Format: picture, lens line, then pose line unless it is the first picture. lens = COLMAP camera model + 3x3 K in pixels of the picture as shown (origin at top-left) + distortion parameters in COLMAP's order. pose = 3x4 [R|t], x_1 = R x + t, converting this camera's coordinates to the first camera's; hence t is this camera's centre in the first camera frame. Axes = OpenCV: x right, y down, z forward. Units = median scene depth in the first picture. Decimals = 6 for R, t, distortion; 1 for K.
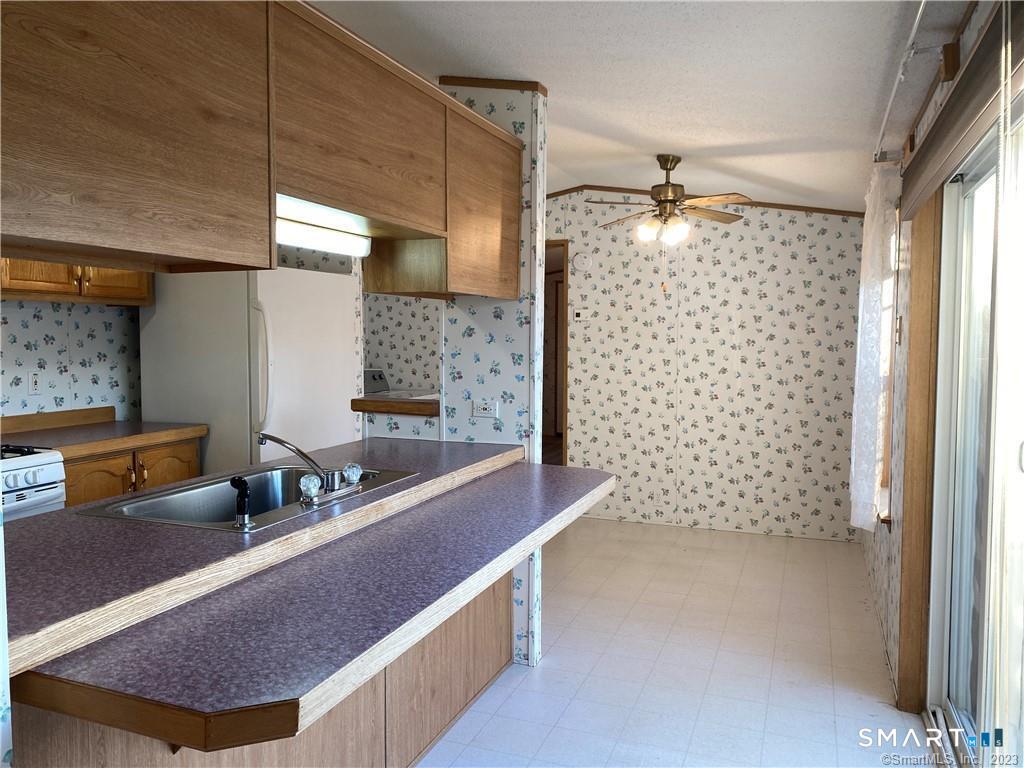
lens RADIAL K [[782.3, 0, 502.0], [0, 782.3, 386.9], [0, 0, 1]] dist [0.060029, -0.065408]
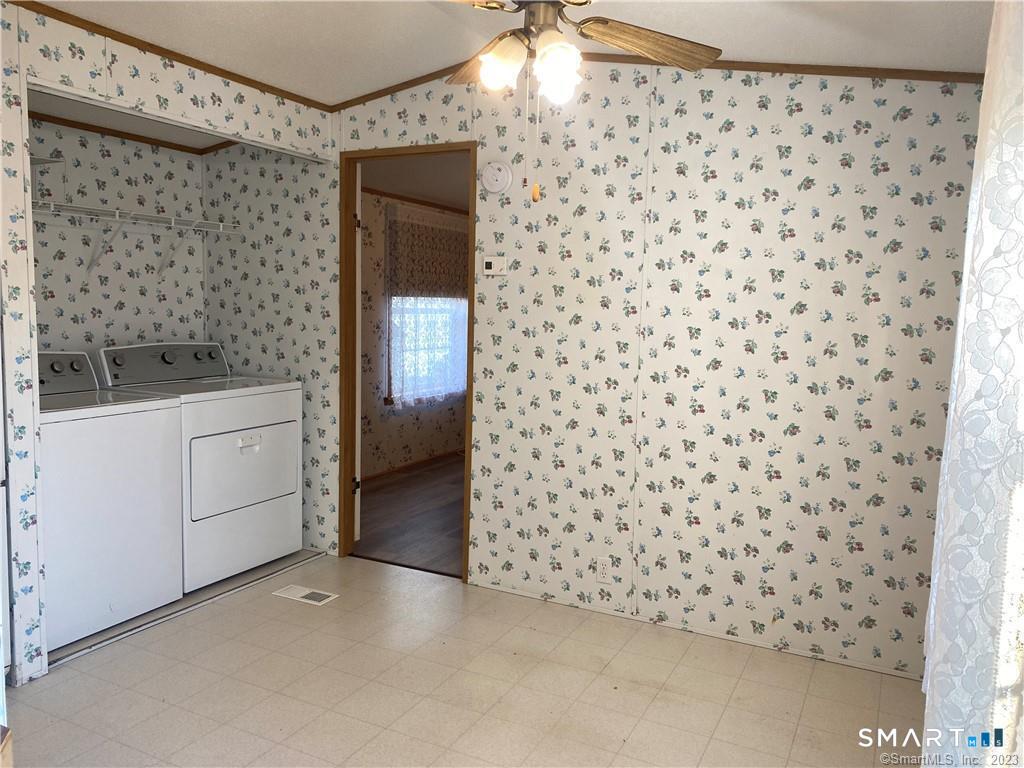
lens RADIAL K [[784.5, 0, 512.0], [0, 784.5, 384.0], [0, 0, 1]] dist [0.039817, -0.004235]
pose [[0.995472, 0.032267, -0.089414, 0.183116], [-0.029200, 0.998946, 0.035406, -0.022107], [0.090463, -0.032634, 0.995365, 0.403798]]
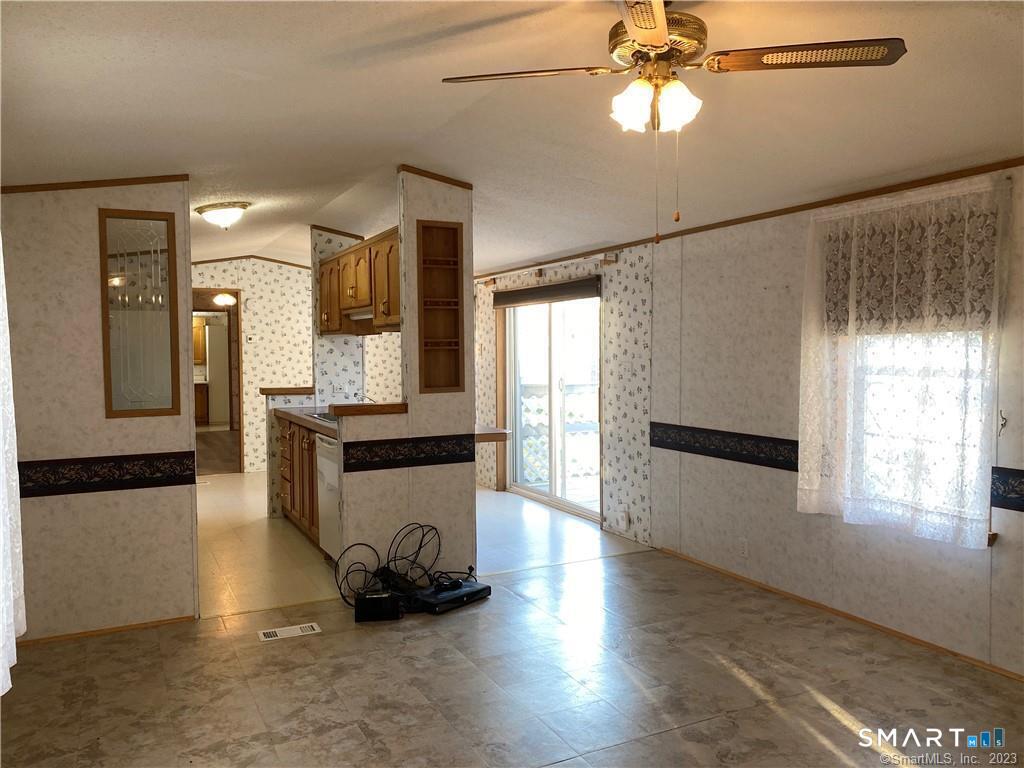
lens RADIAL K [[782.3, 0, 502.0], [0, 782.3, 386.9], [0, 0, 1]] dist [0.060029, -0.065408]
pose [[0.661971, -0.041217, 0.748395, -0.770191], [0.055995, 0.998416, 0.005457, 0.021762], [-0.747435, 0.038294, 0.663230, -0.402217]]
